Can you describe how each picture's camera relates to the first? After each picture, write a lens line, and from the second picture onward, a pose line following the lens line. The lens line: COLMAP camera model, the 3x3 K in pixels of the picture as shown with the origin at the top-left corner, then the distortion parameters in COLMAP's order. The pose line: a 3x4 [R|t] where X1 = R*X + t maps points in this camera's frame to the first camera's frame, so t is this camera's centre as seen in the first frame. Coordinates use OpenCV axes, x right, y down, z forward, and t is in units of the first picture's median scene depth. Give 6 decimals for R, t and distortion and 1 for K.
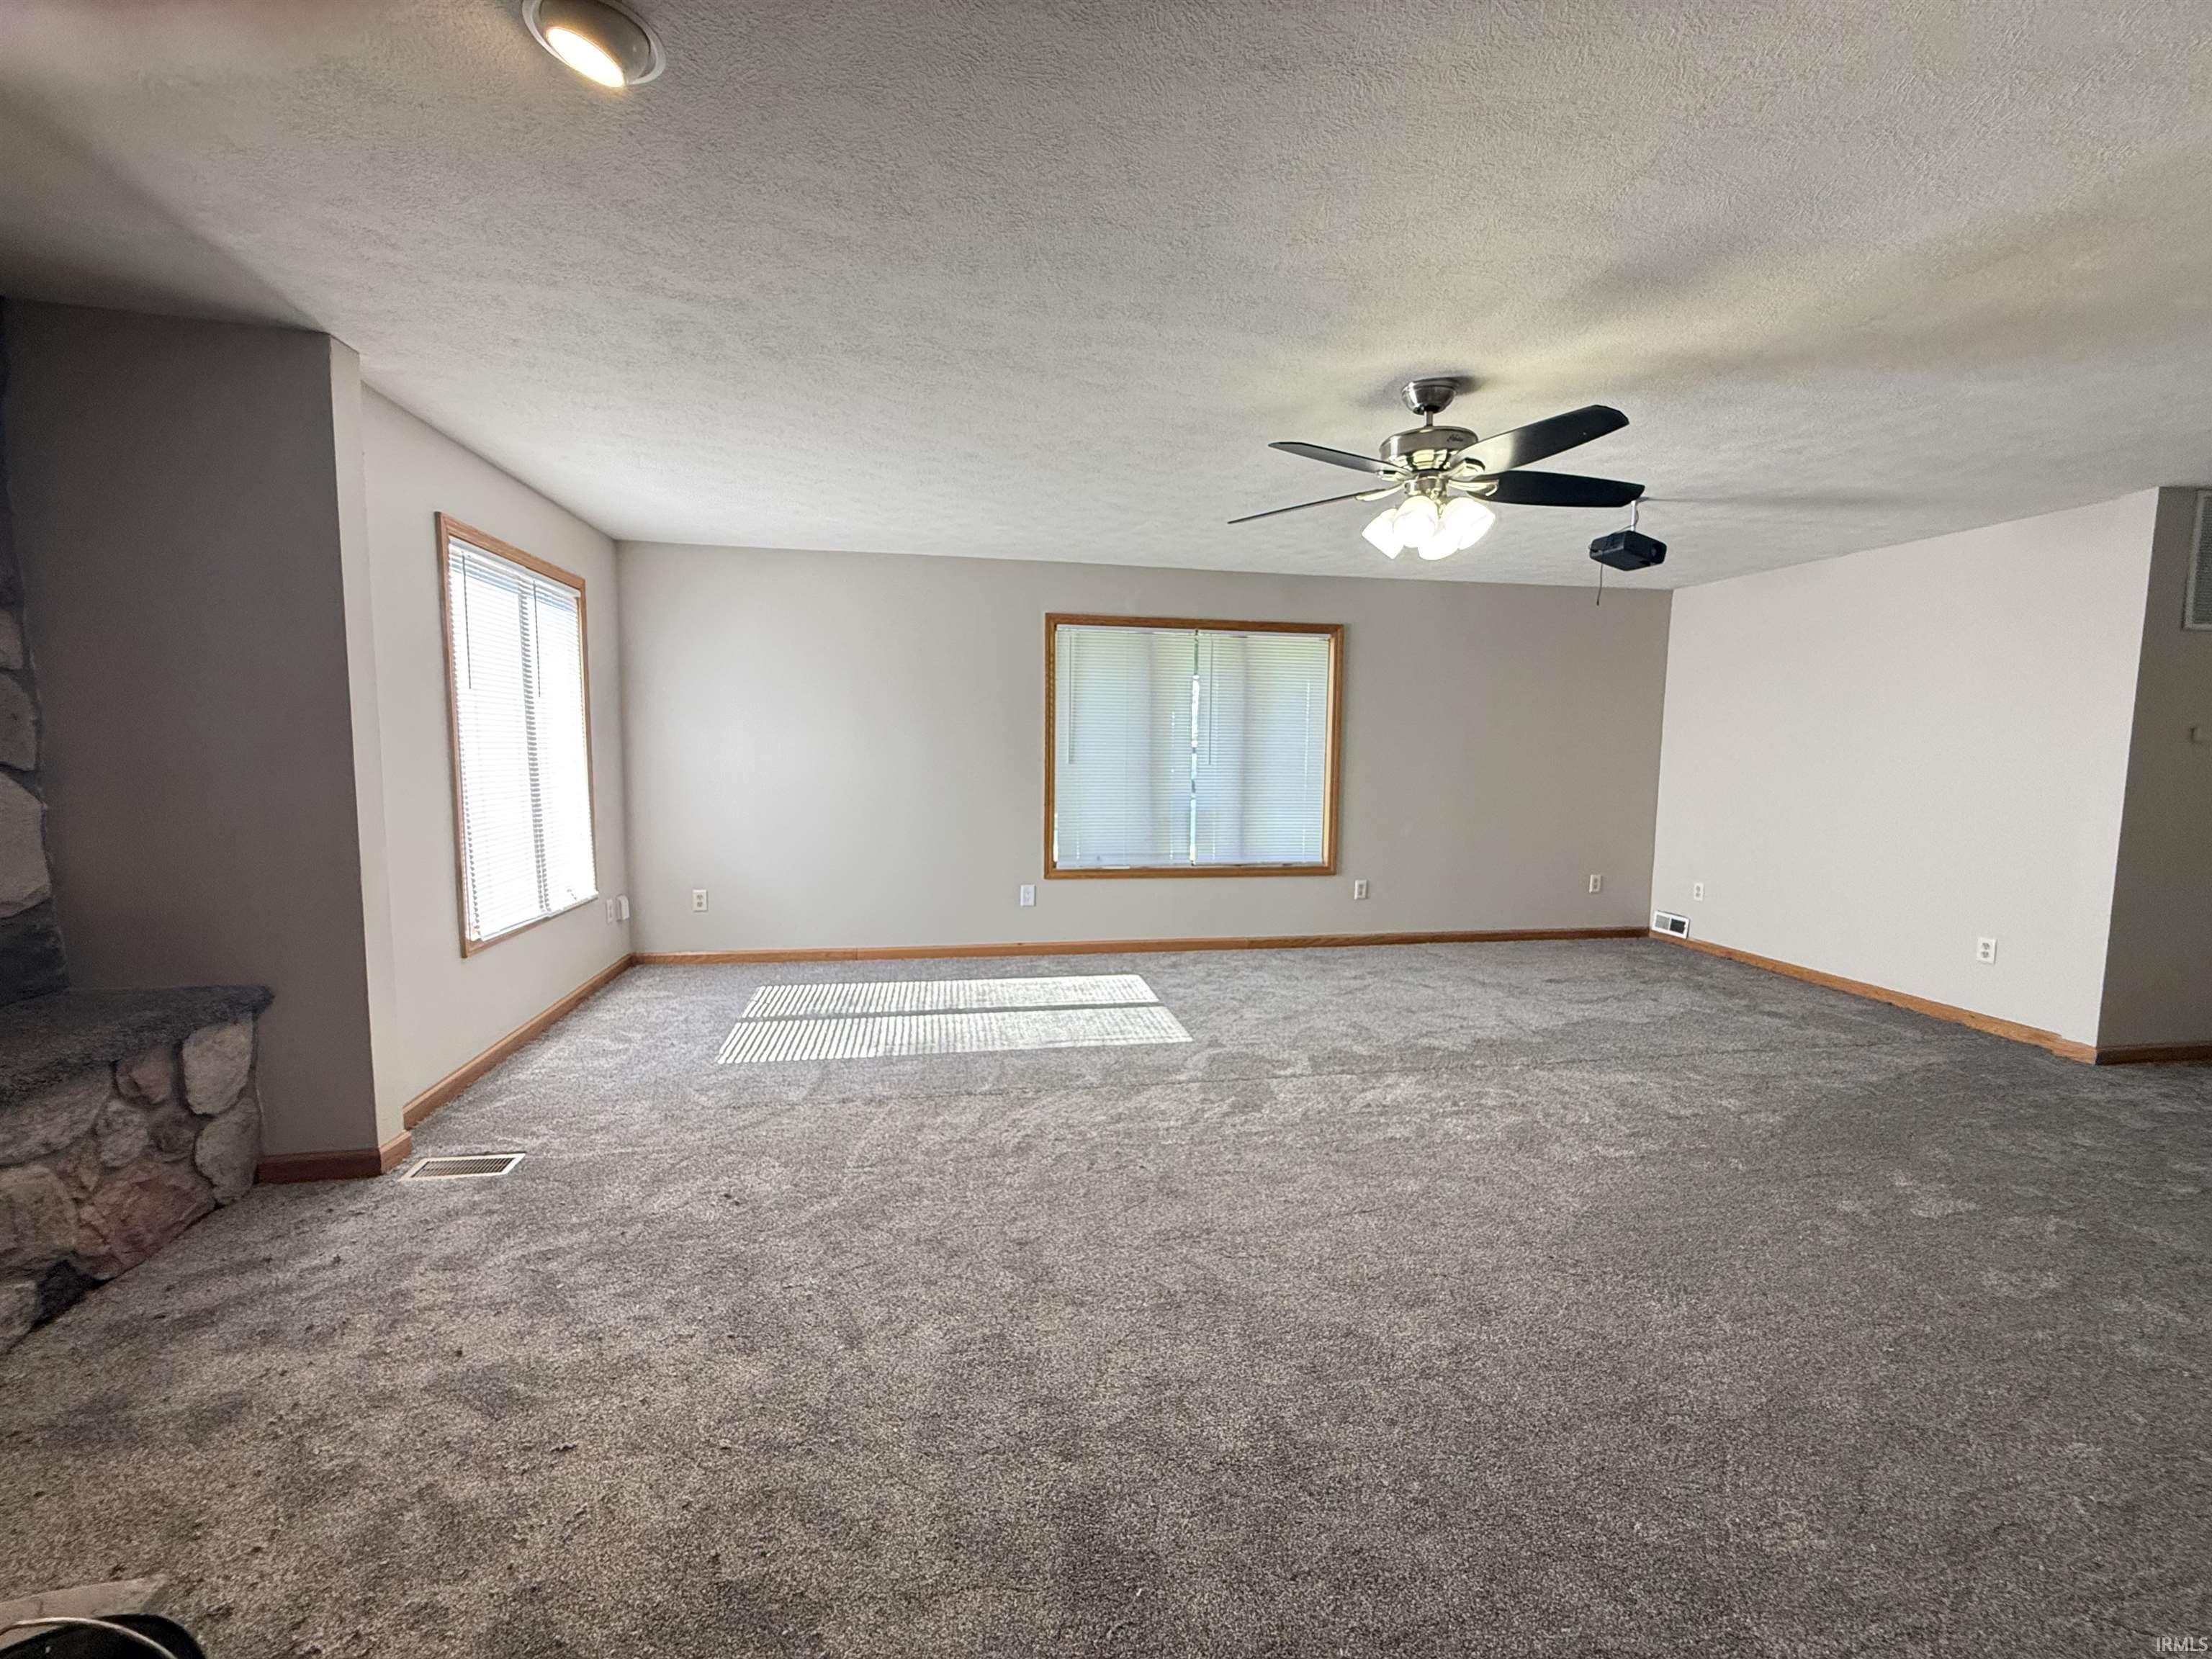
lens RADIAL K [[885.4, 0, 1096.4], [0, 885.4, 827.0], [0, 0, 1]] dist [-0.000112, 0.000365]
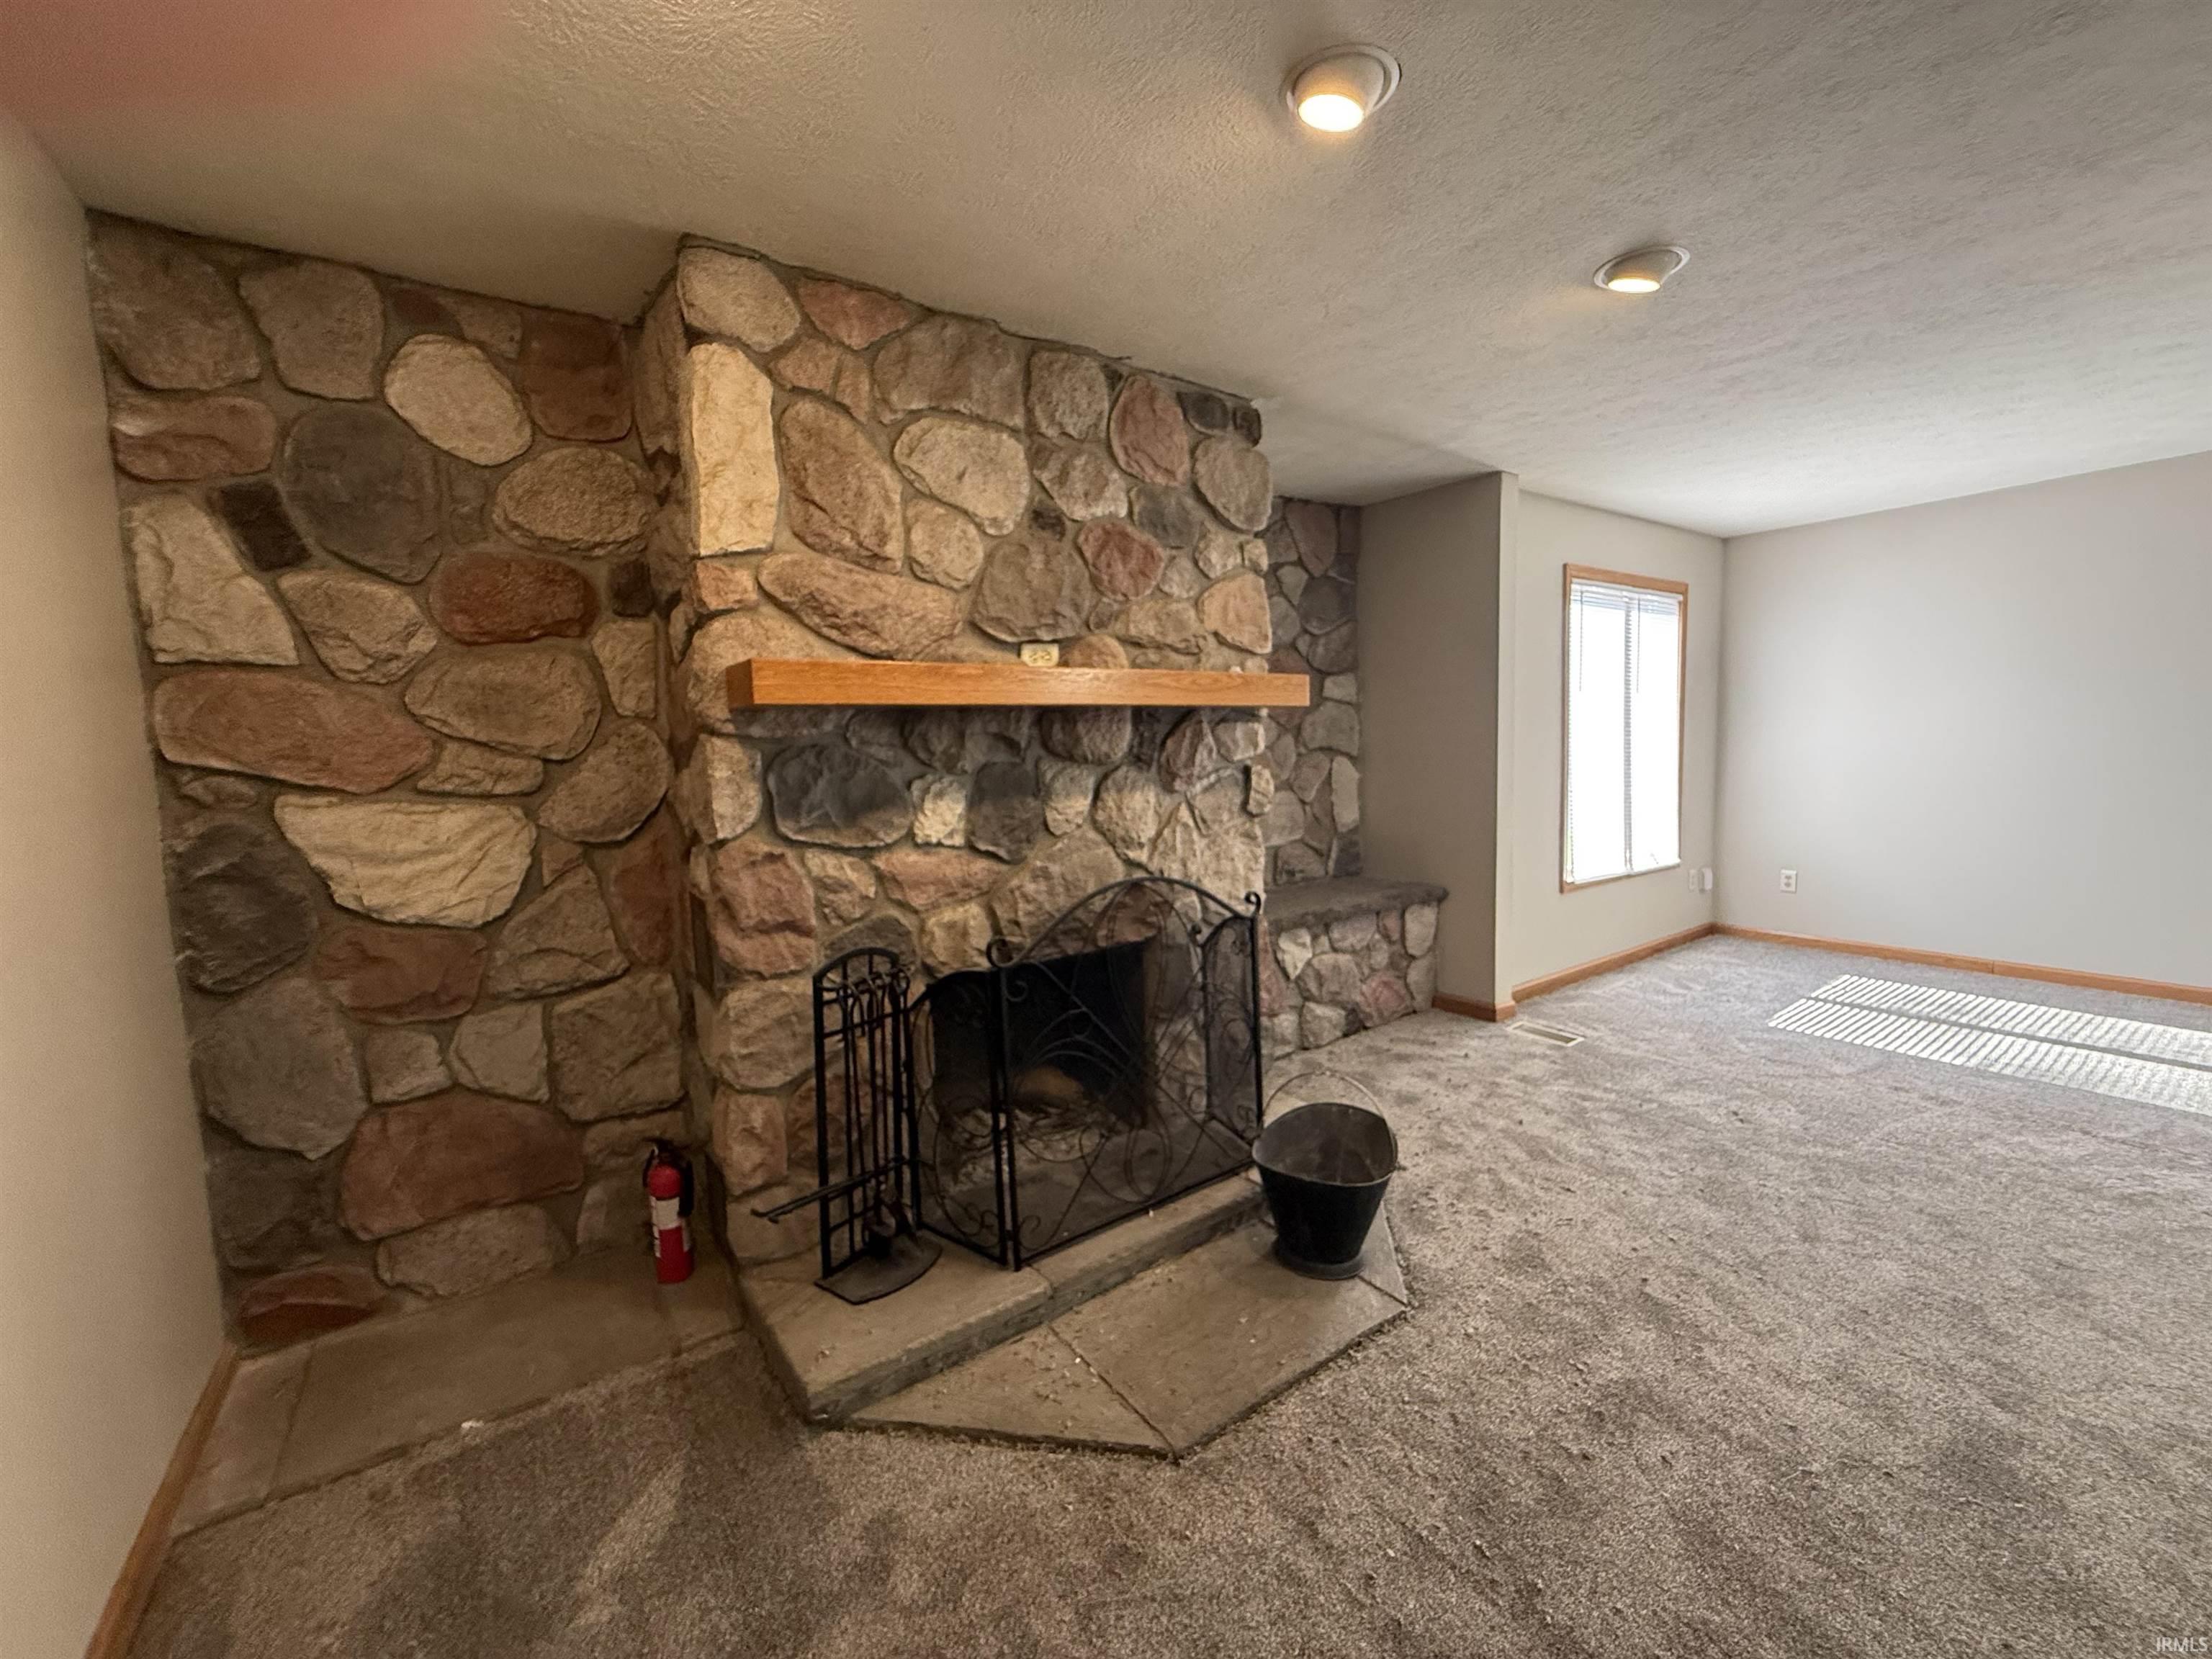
lens RADIAL K [[885.4, 0, 1107.0], [0, 885.4, 819.3], [0, 0, 1]] dist [-0.000112, 0.000365]
pose [[0.419491, 0.052501, -0.906240, 0.284674], [-0.045294, 0.998293, 0.036867, 0.023590], [0.906629, 0.025582, 0.421153, -0.264820]]
